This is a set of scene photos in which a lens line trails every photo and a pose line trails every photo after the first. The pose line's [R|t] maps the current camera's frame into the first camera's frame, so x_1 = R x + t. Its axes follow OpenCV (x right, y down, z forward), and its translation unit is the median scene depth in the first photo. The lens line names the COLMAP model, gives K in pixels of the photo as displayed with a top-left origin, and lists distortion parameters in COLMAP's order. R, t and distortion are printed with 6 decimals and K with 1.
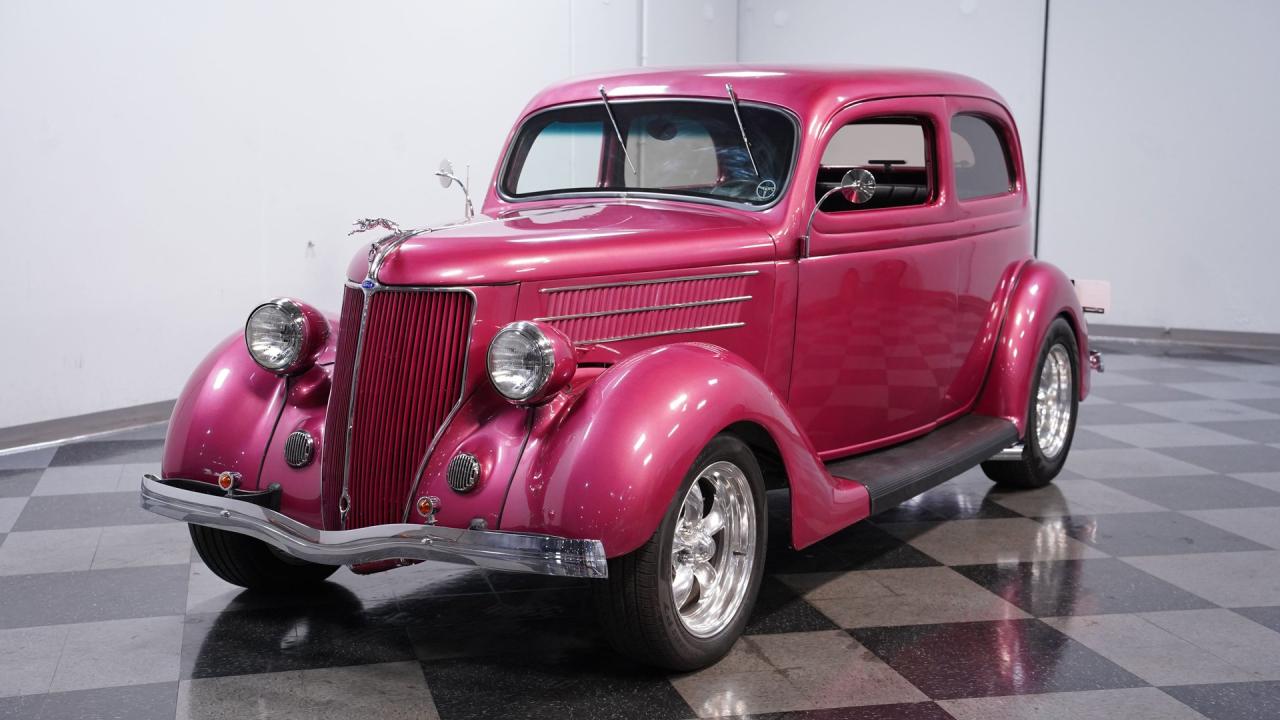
lens RADIAL K [[1594.4, 0, 640.0], [0, 1594.4, 360.0], [0, 0, 1]] dist [0.156395, 0.000323]
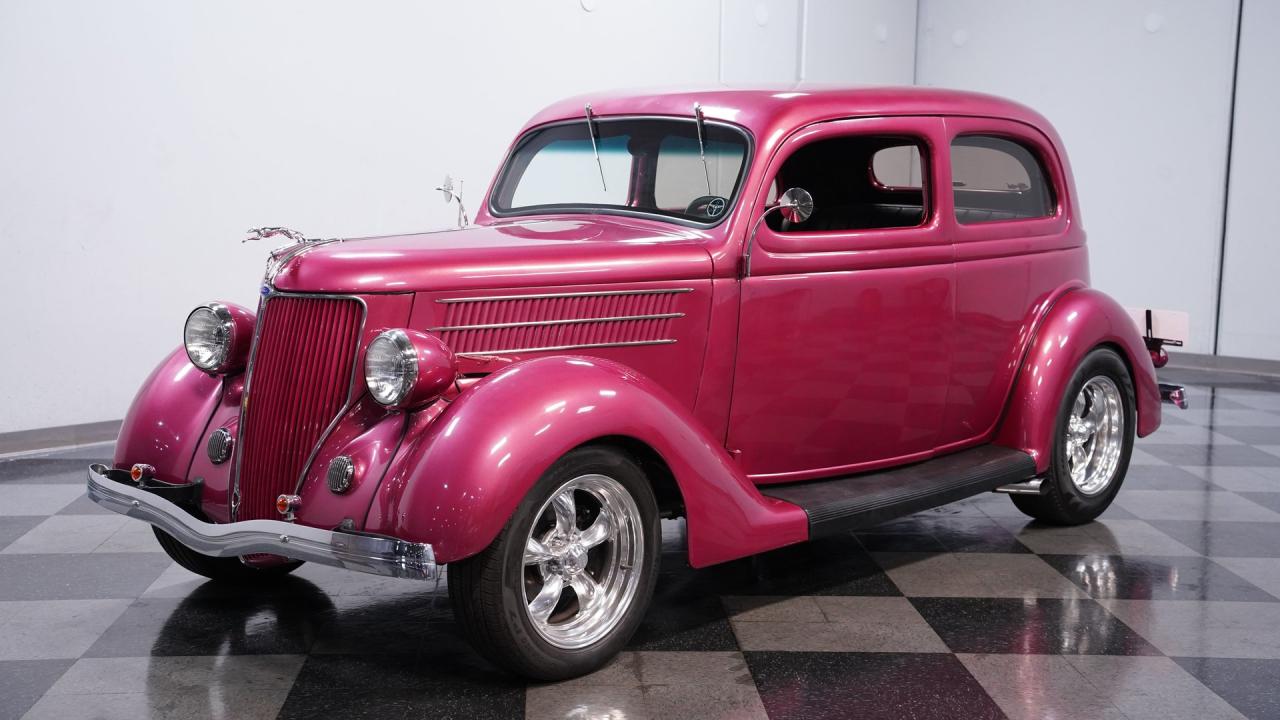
lens RADIAL K [[1594.4, 0, 640.0], [0, 1594.4, 360.0], [0, 0, 1]] dist [0.156395, 0.000323]
pose [[0.982218, 0.032298, -0.184945, 0.228704], [-0.034960, 0.999327, -0.011150, 0.001433], [0.184460, 0.017417, 0.982686, 0.012600]]
